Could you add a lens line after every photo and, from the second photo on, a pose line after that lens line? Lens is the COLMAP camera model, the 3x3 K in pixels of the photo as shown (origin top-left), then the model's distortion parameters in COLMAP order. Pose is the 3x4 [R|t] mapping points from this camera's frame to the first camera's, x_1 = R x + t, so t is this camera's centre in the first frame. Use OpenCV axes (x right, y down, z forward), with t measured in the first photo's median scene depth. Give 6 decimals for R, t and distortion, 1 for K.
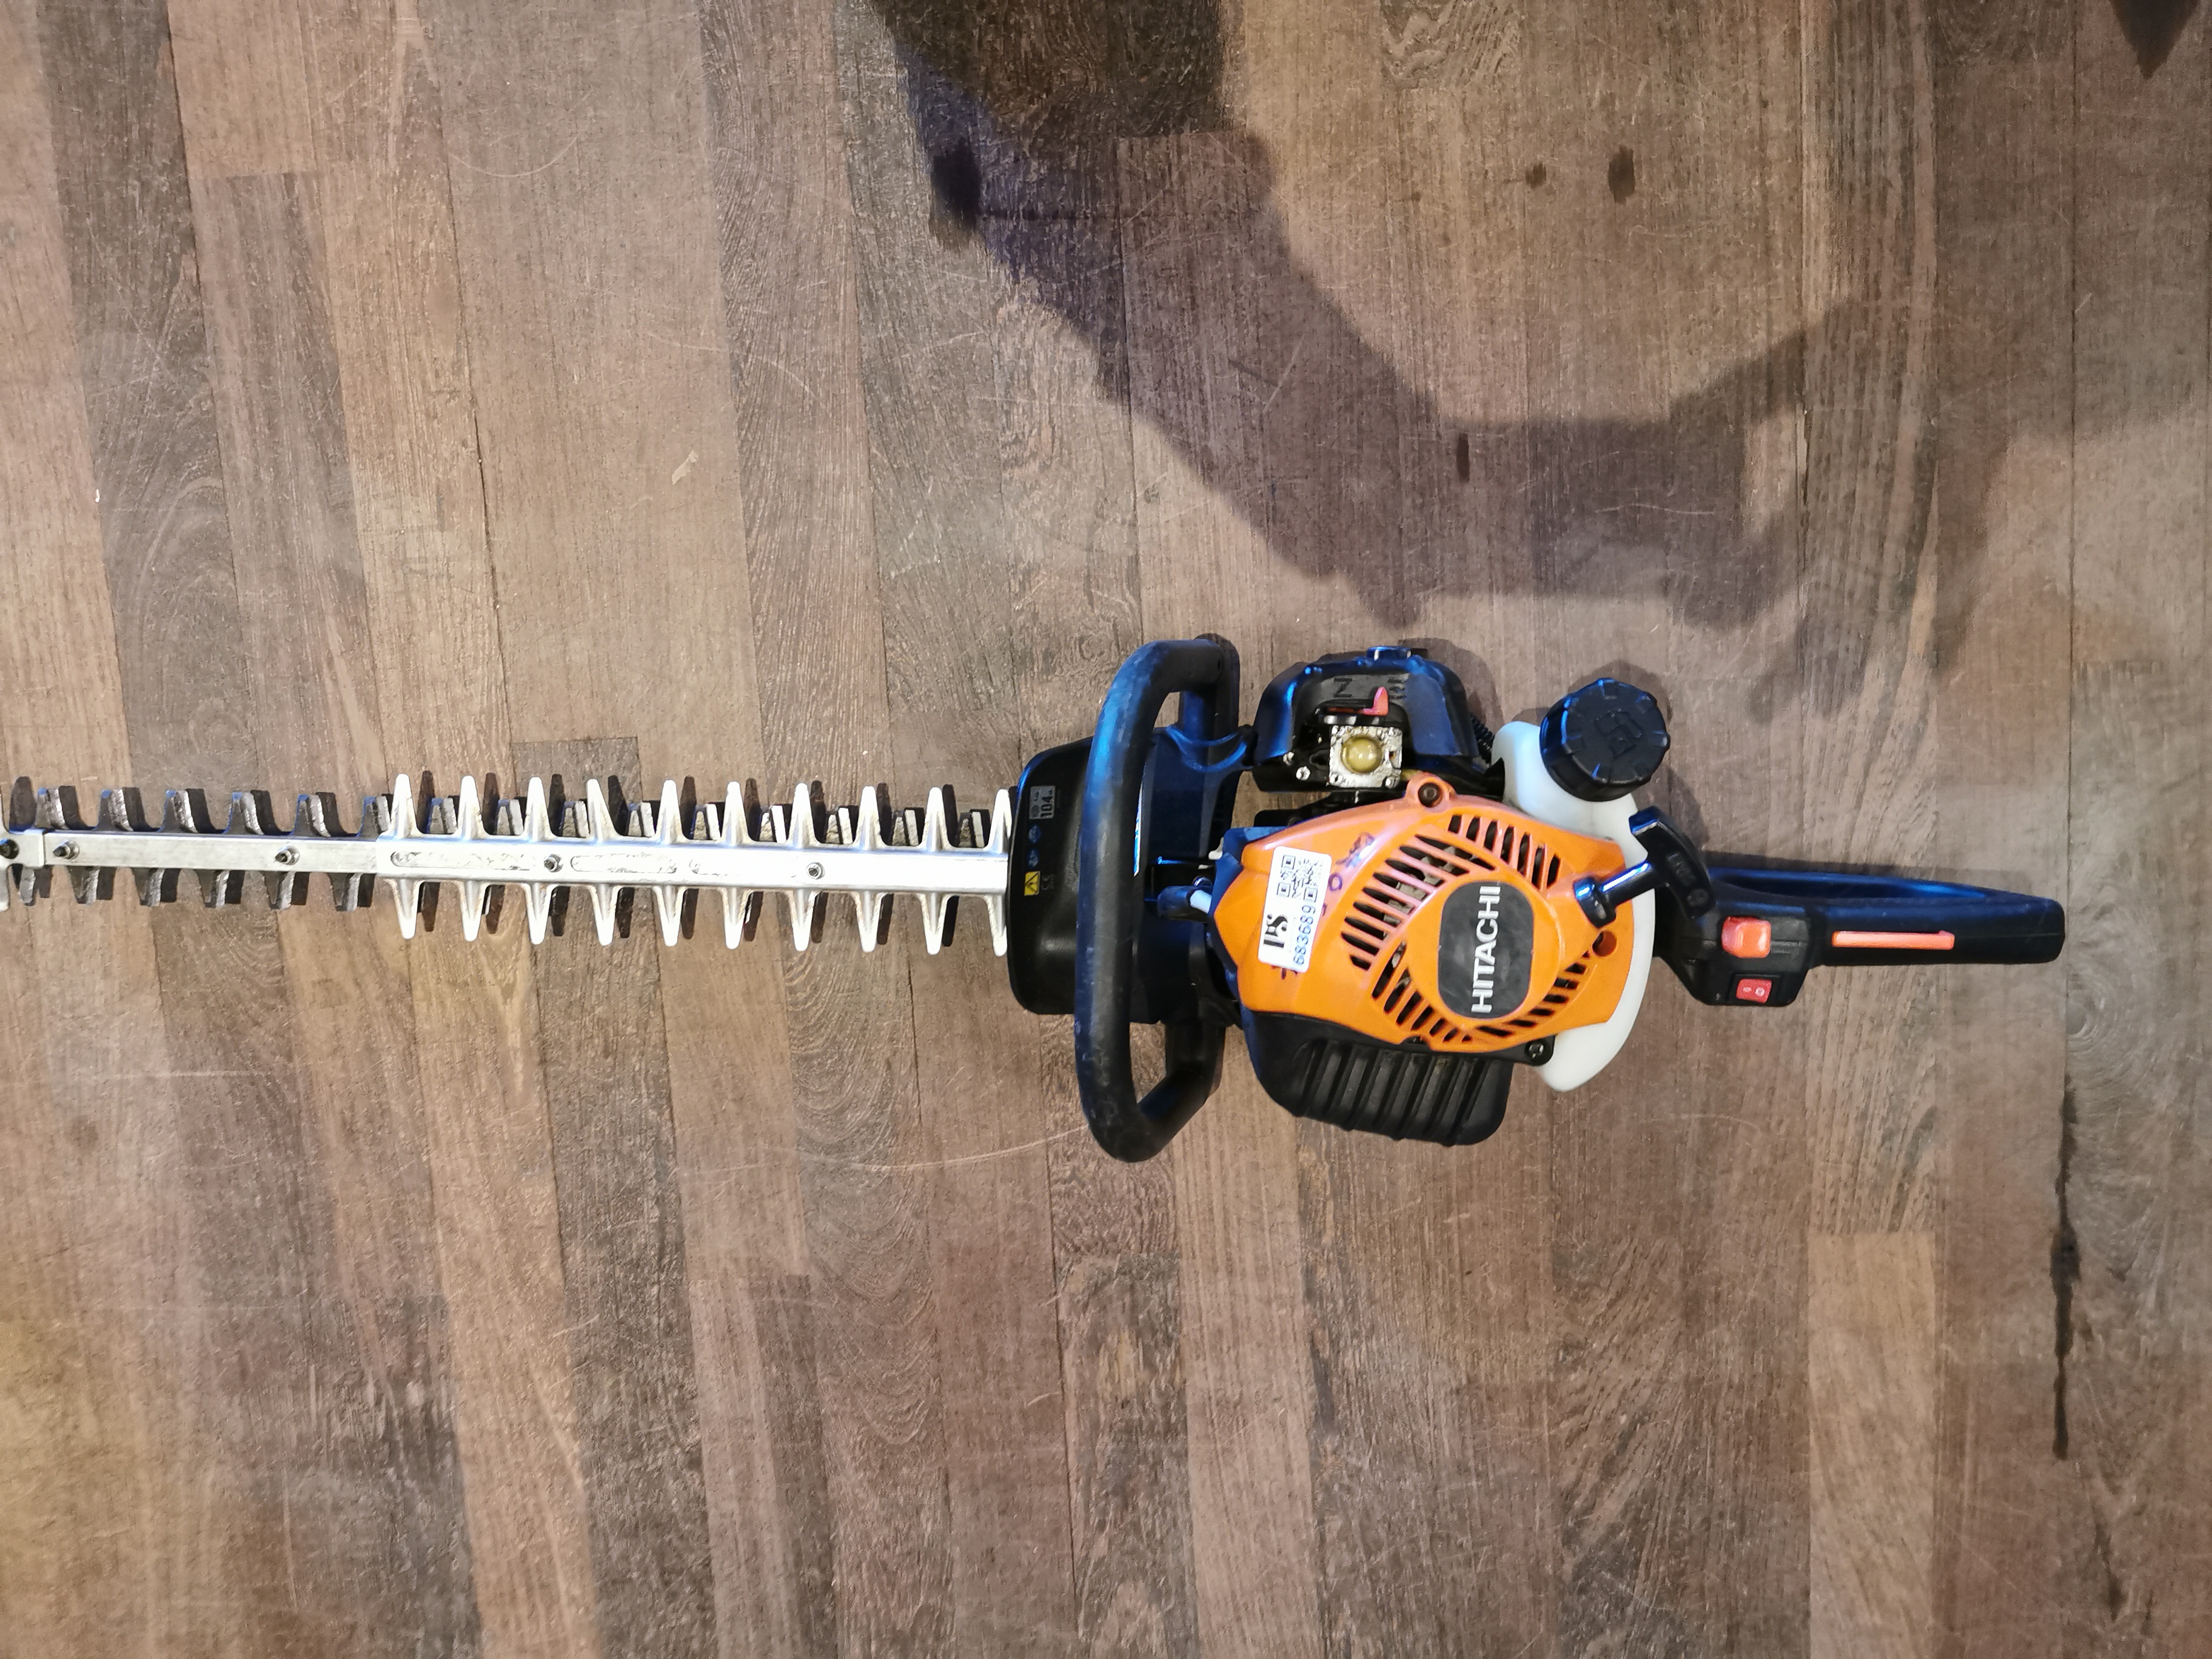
lens RADIAL K [[1734.1, 0, 1102.6], [0, 1734.1, 865.9], [0, 0, 1]] dist [0.077545, 0.002068]
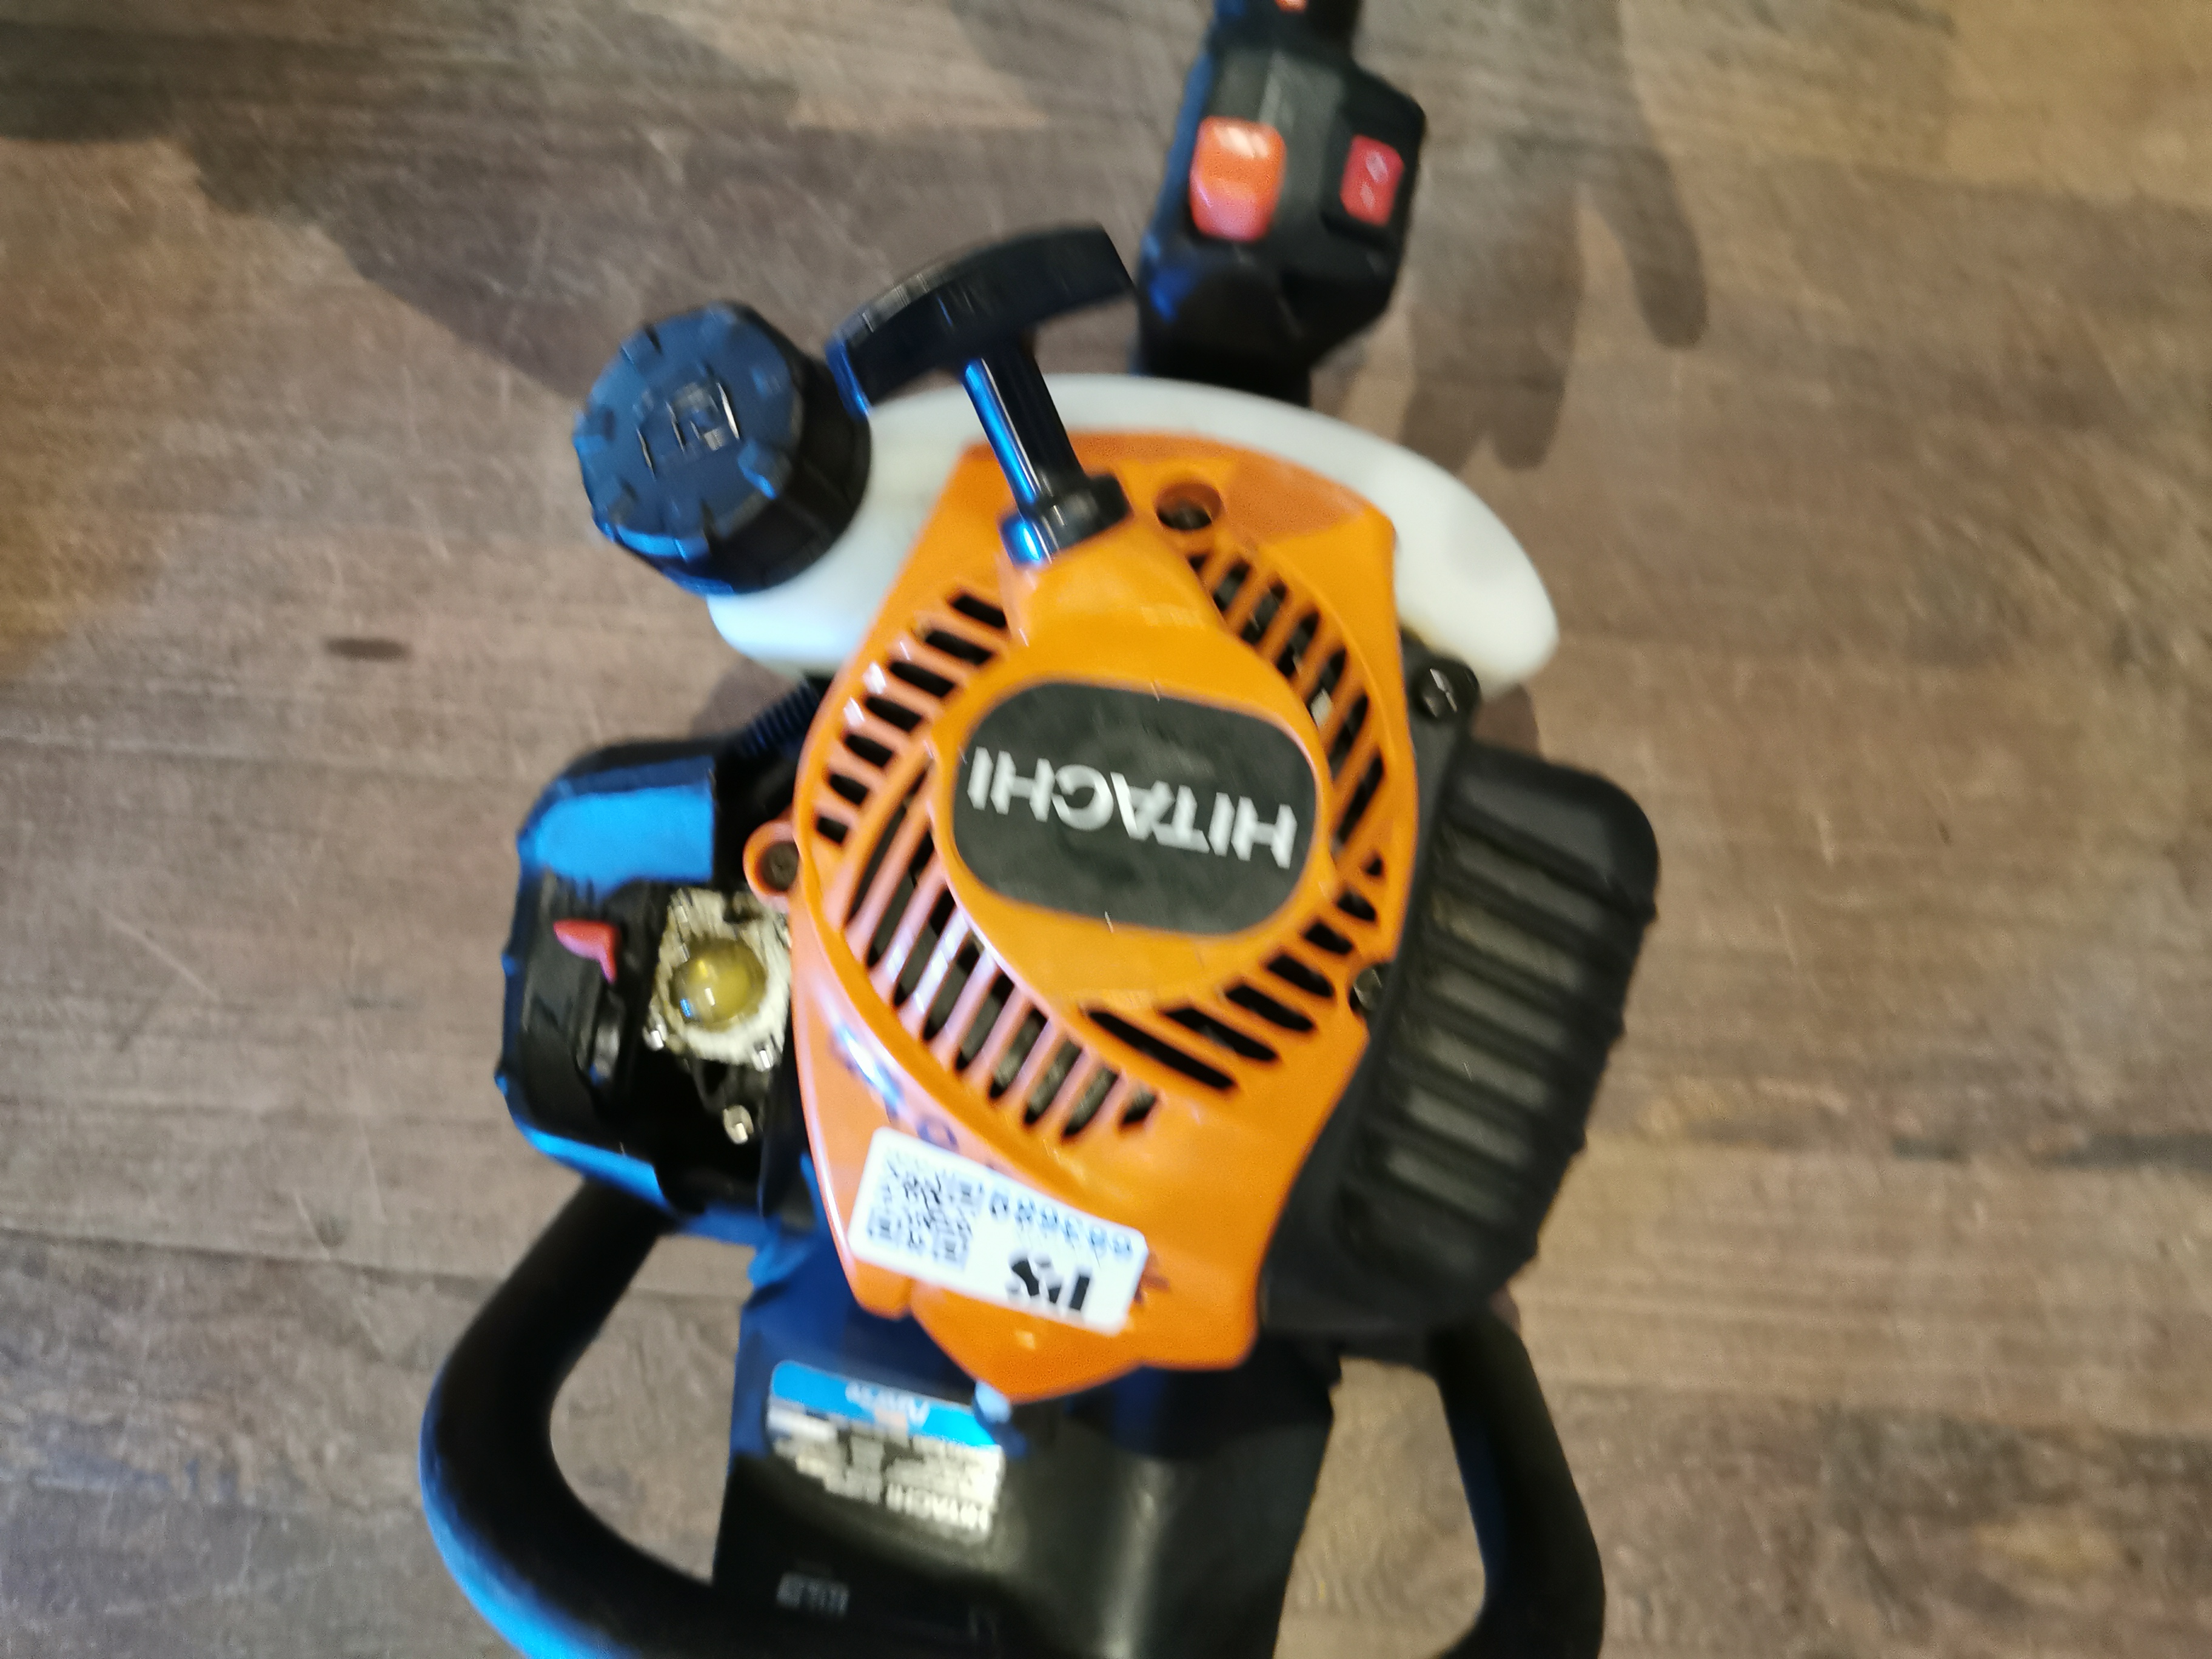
lens RADIAL K [[1790.3, 0, 1106.0], [0, 1790.3, 829.5], [0, 0, 1]] dist [0.010895, -0.004710]
pose [[0.153109, -0.986734, 0.053984, 0.156090], [0.976899, 0.142889, -0.158903, 0.086313], [0.149081, 0.077067, 0.985817, 0.491344]]
